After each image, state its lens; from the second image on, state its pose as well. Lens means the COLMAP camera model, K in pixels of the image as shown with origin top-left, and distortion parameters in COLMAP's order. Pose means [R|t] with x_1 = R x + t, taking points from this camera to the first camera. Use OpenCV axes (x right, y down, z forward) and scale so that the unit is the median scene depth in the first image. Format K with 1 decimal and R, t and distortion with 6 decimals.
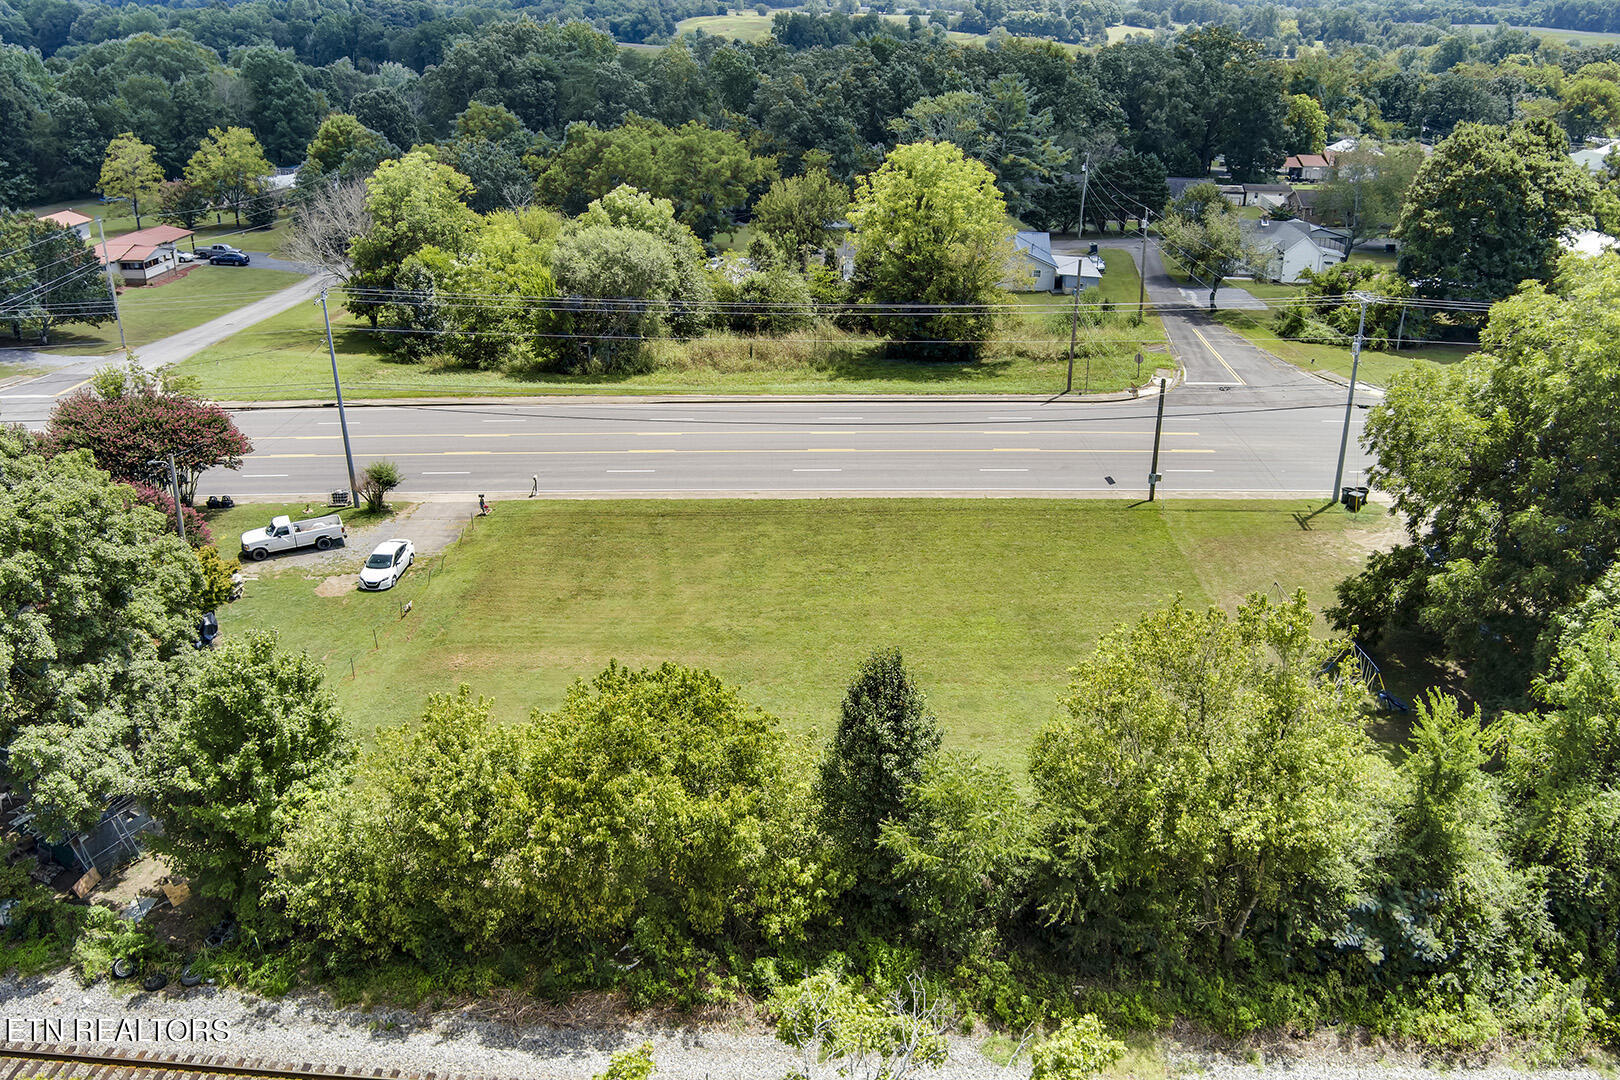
lens RADIAL K [[1315.9, 0, 804.1], [0, 1315.9, 541.4], [0, 0, 1]] dist [-0.084855, 0.038523]
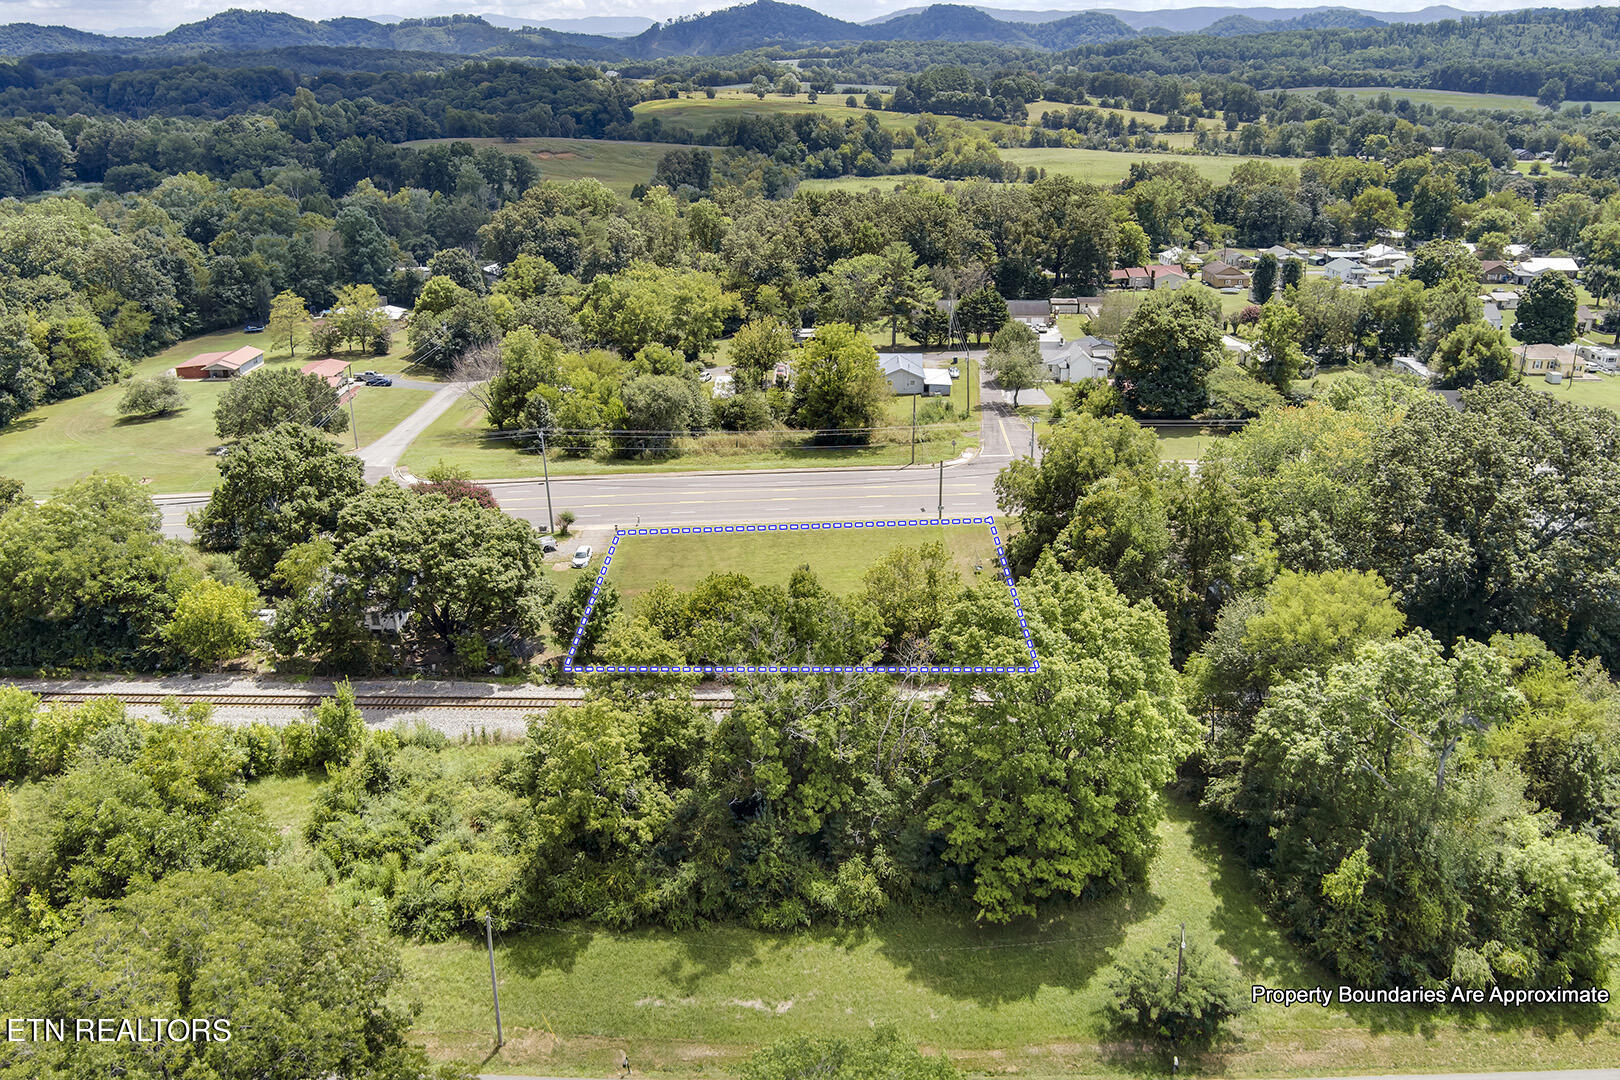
lens RADIAL K [[1315.9, 0, 804.1], [0, 1315.9, 541.4], [0, 0, 1]] dist [-0.084855, 0.038523]
pose [[0.999035, -0.029060, 0.032925, -0.011534], [0.030231, 0.998907, -0.035655, 0.046342], [-0.031853, 0.036616, 0.998822, -0.687360]]
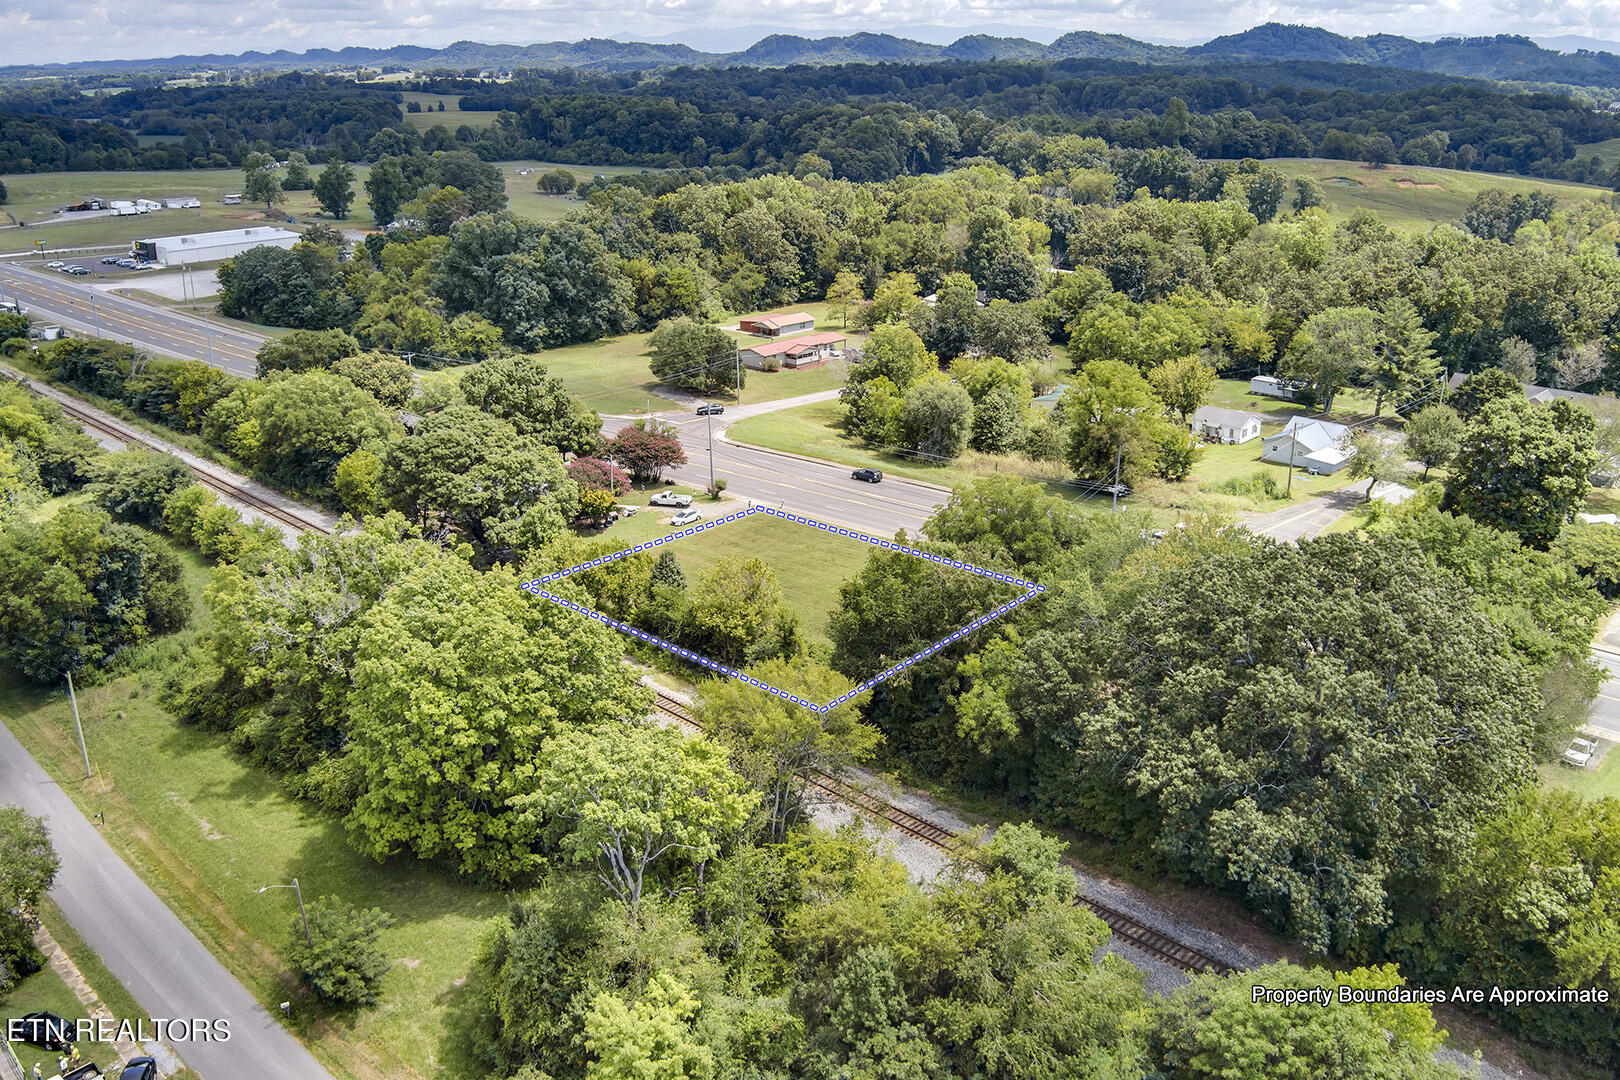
lens RADIAL K [[1315.9, 0, 804.1], [0, 1315.9, 541.4], [0, 0, 1]] dist [-0.084855, 0.038523]
pose [[0.766851, 0.214290, -0.604996, 0.755523], [-0.245595, 0.968849, 0.031868, -0.039552], [0.592978, 0.124146, 0.795591, -0.455053]]
